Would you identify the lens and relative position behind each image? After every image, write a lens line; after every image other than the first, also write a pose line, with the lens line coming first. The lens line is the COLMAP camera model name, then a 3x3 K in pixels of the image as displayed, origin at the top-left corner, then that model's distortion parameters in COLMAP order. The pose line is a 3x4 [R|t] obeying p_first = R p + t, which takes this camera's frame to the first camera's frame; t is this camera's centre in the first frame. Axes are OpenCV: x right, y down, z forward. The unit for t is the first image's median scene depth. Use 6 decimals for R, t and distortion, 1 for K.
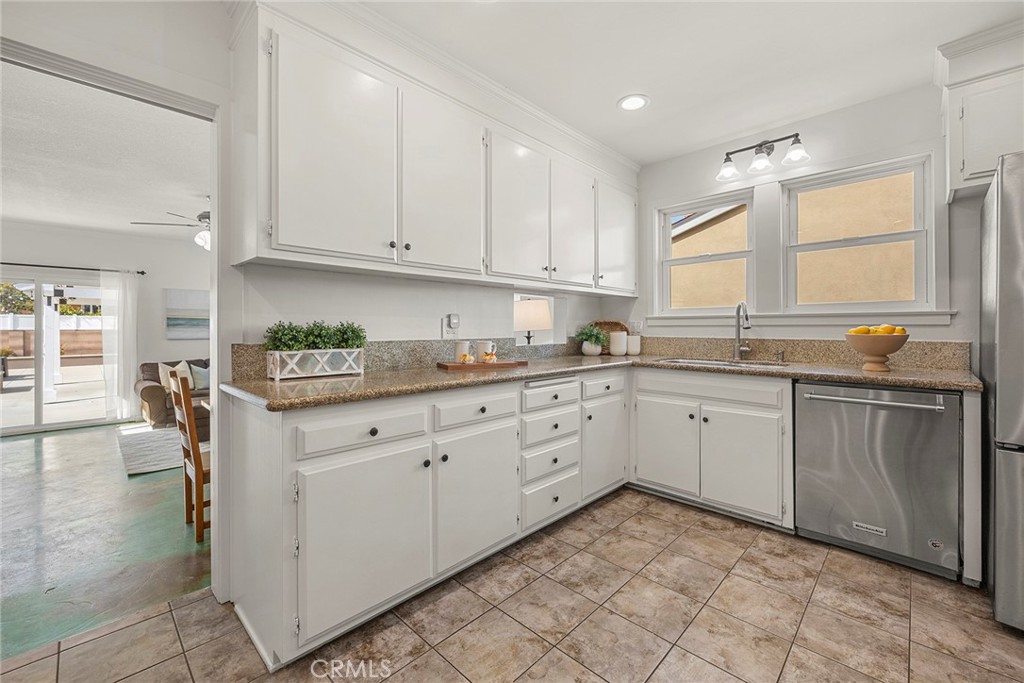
lens RADIAL K [[417.7, 0, 516.8], [0, 417.7, 324.7], [0, 0, 1]] dist [-0.002330, -0.000140]
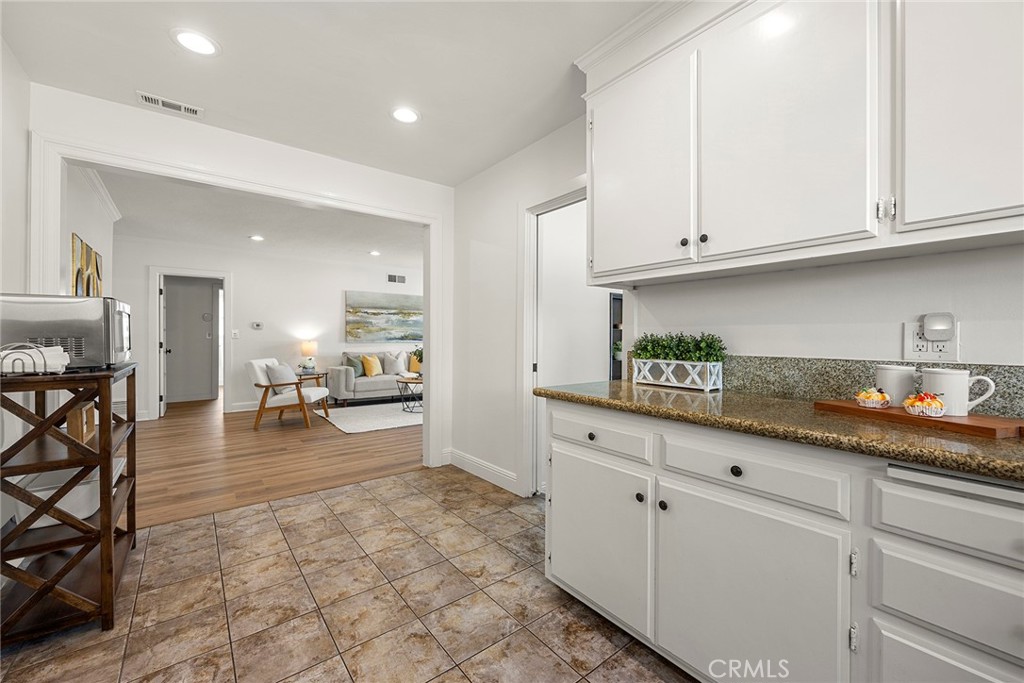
lens RADIAL K [[408.3, 0, 512.5], [0, 408.3, 338.8], [0, 0, 1]] dist [-0.001956, 0.000237]
pose [[-0.144138, 0.003878, -0.989550, 0.509946], [0.003863, 0.999987, 0.003356, 0.002202], [0.989550, -0.003339, -0.144151, 0.680116]]
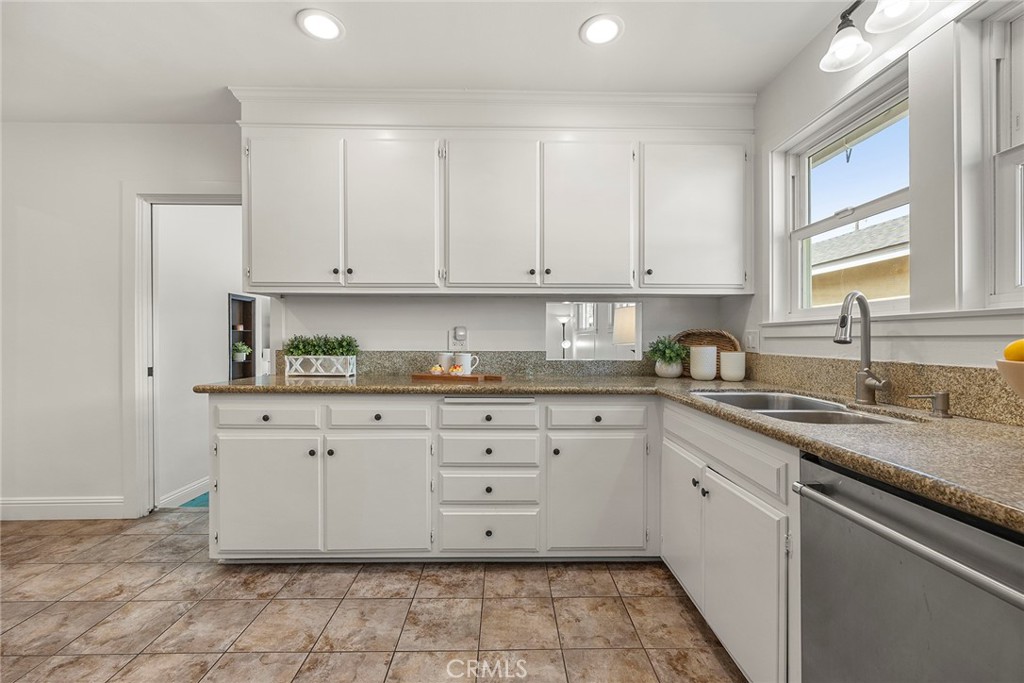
lens RADIAL K [[412.5, 0, 512.0], [0, 412.5, 341.5], [0, 0, 1]] dist [-0.002181, 0.000034]
pose [[0.705161, 0.005477, -0.709026, 0.805464], [0.002894, 0.999940, 0.010602, 0.001446], [0.709041, -0.009528, 0.705103, 0.454004]]
